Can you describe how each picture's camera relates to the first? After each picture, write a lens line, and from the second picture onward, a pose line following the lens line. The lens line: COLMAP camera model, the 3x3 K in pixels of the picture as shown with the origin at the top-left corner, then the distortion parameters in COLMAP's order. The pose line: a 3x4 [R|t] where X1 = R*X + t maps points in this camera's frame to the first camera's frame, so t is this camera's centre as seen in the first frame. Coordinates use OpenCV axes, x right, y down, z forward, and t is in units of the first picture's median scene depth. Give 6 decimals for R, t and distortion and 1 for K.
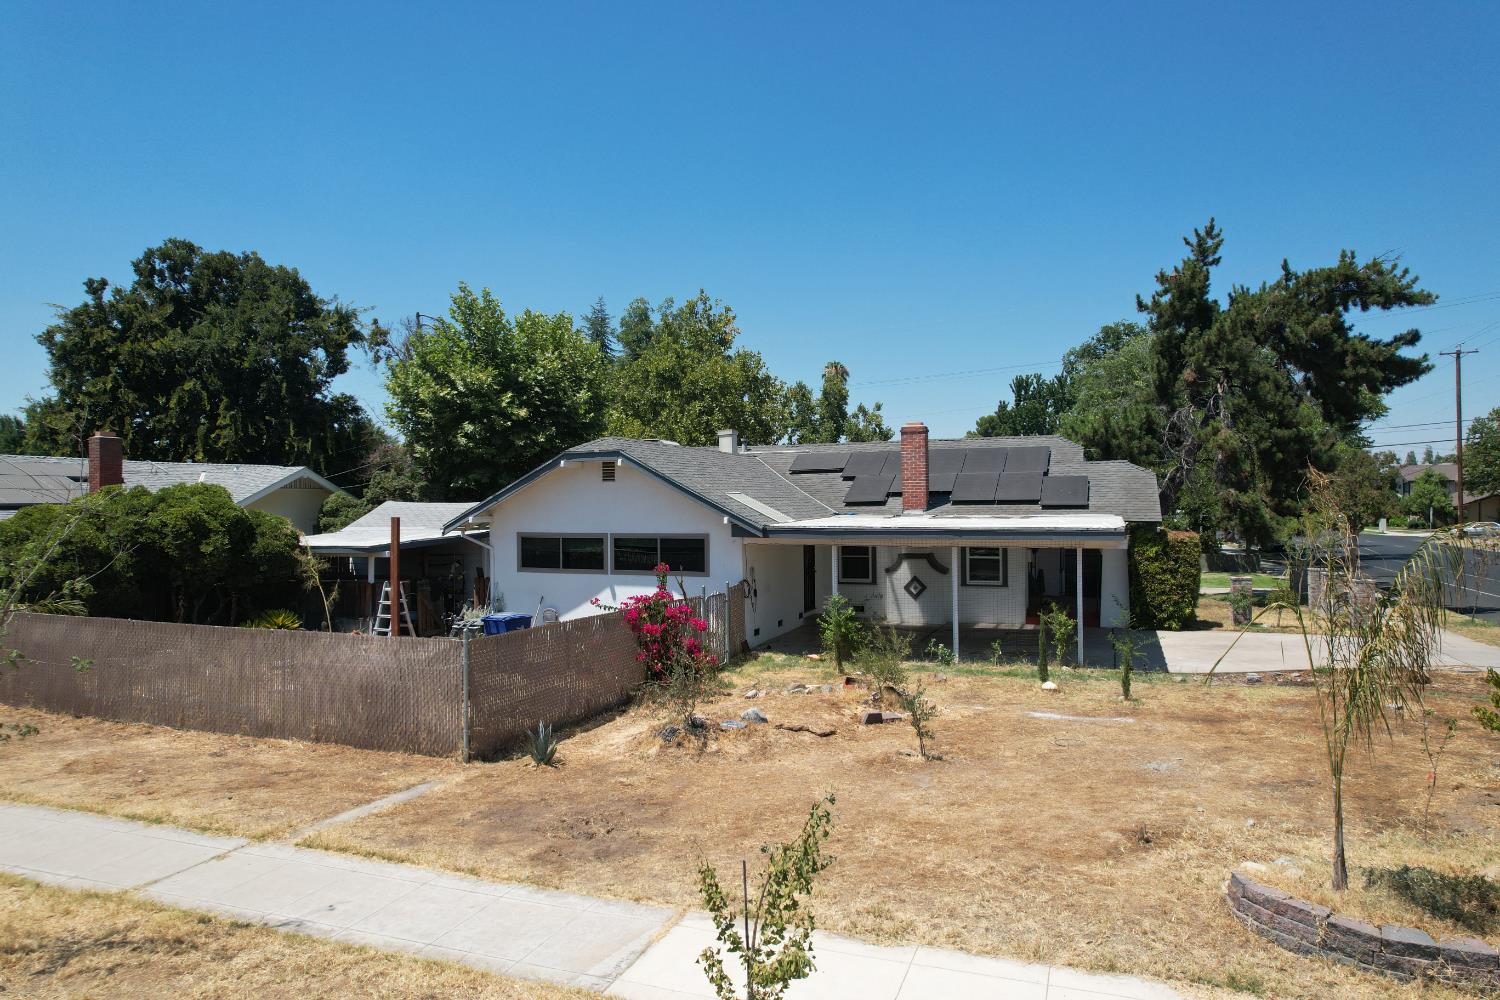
lens RADIAL K [[958.2, 0, 752.3], [0, 958.2, 502.0], [0, 0, 1]] dist [-0.078788, 0.070065]
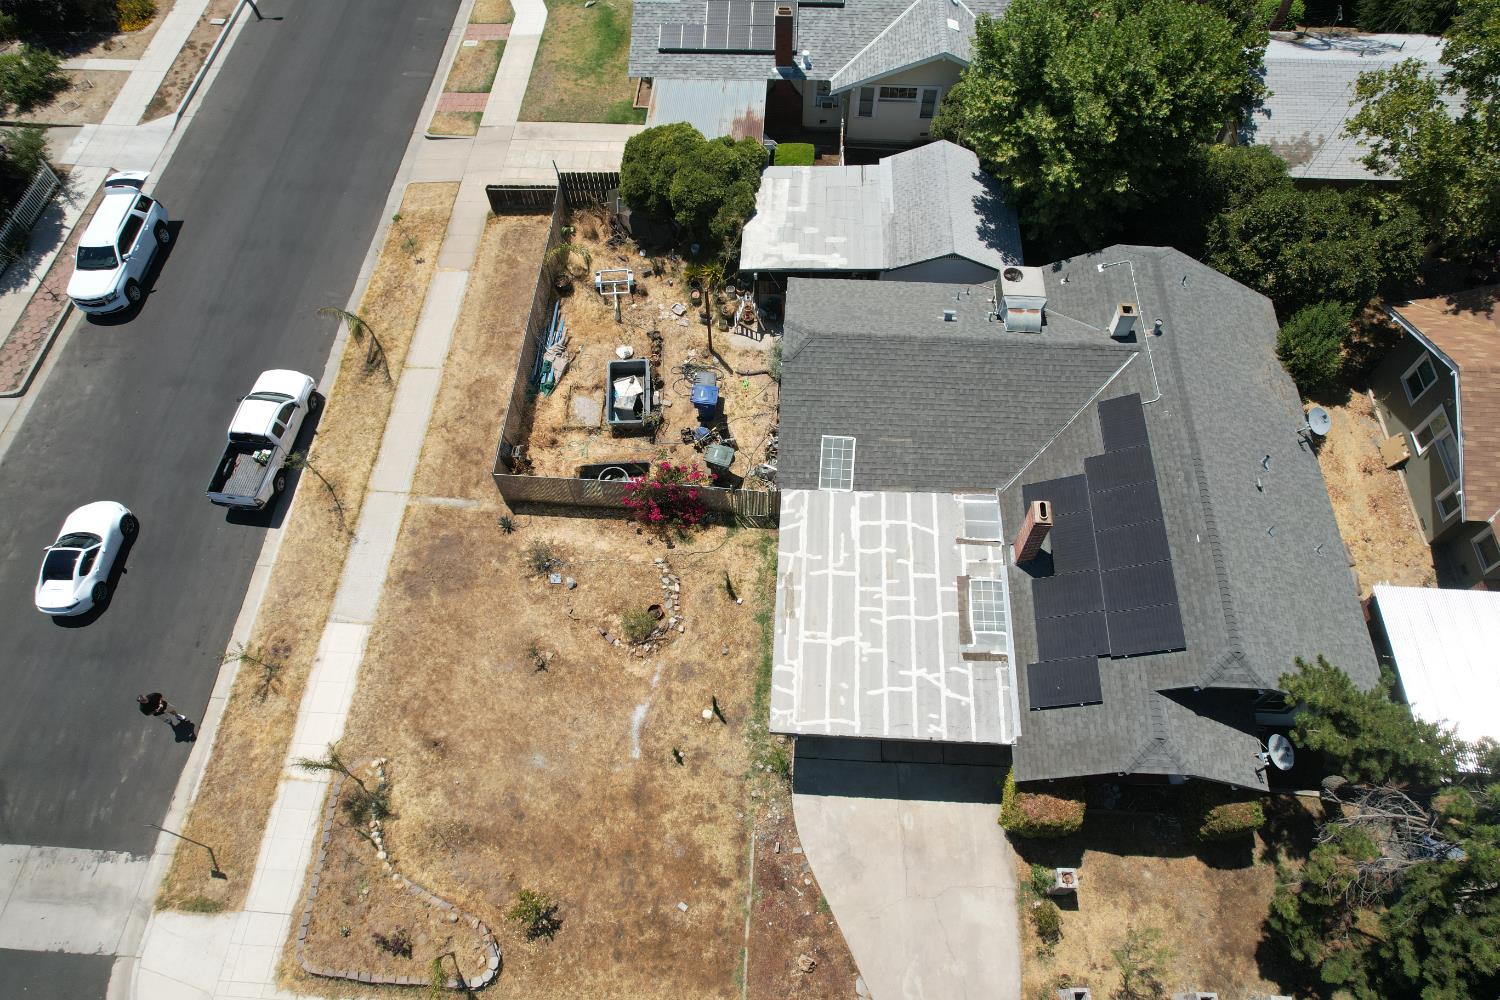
lens RADIAL K [[958.2, 0, 753.5], [0, 958.2, 504.8], [0, 0, 1]] dist [-0.078788, 0.070065]
pose [[0.295090, 0.823879, -0.483886, 0.484025], [0.013214, 0.502871, 0.864261, -0.812983], [0.955378, -0.261428, 0.137505, 0.549115]]
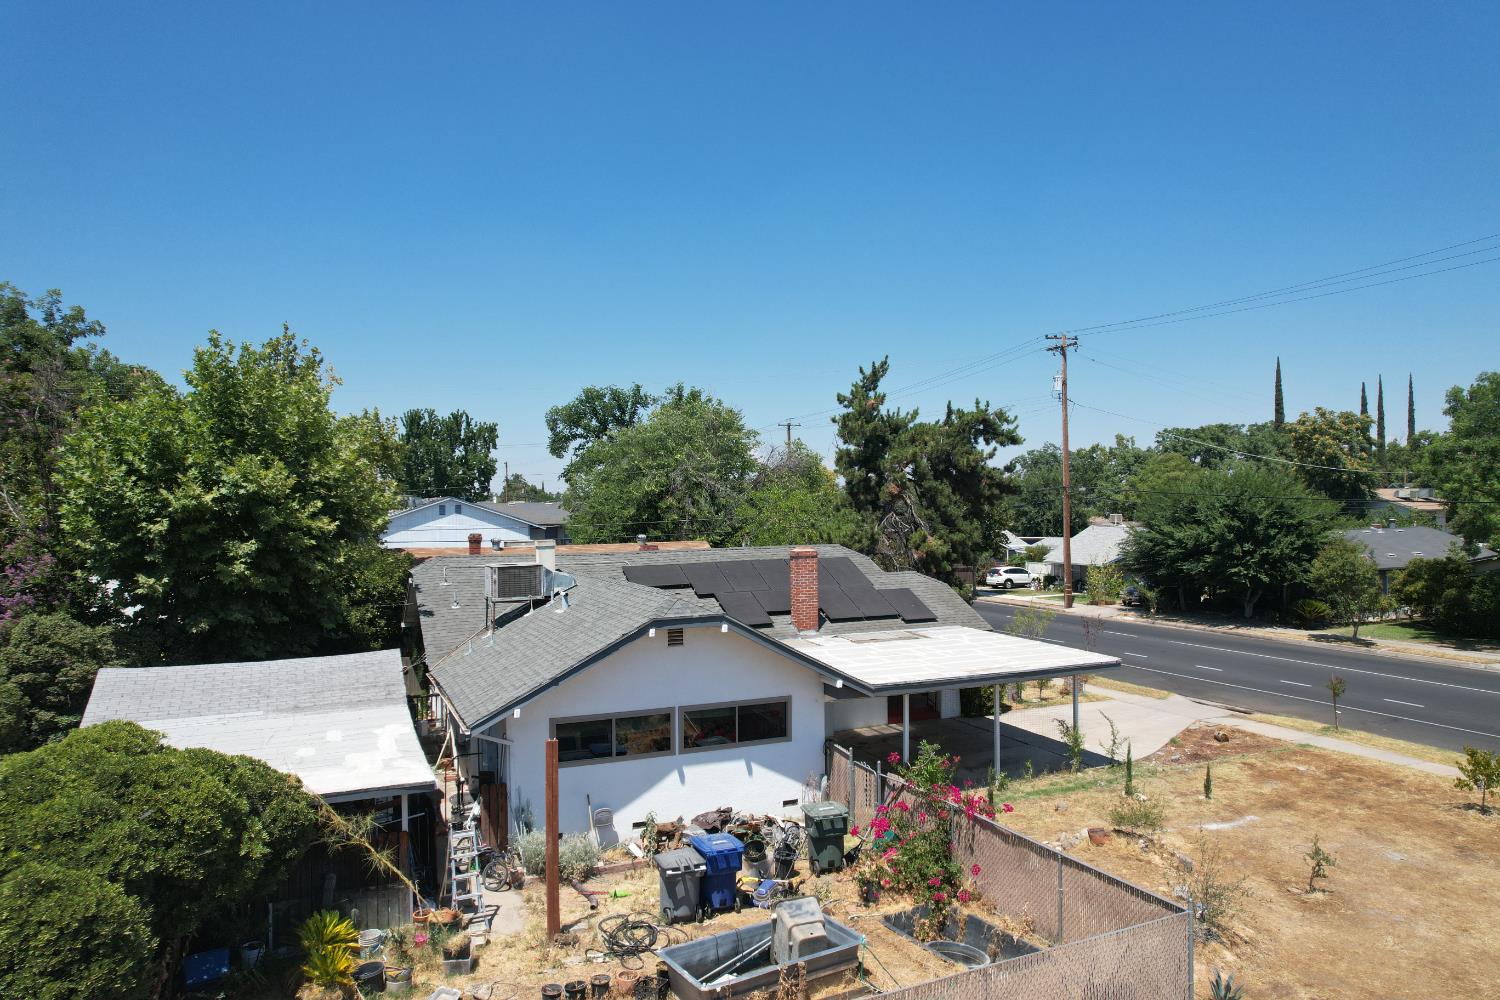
lens RADIAL K [[958.2, 0, 756.0], [0, 958.2, 501.5], [0, 0, 1]] dist [-0.078788, 0.070065]
pose [[0.703117, 0.004899, 0.711057, -0.555214], [0.000908, 0.999969, -0.007787, -0.112994], [-0.711073, 0.006121, 0.703091, 0.275517]]
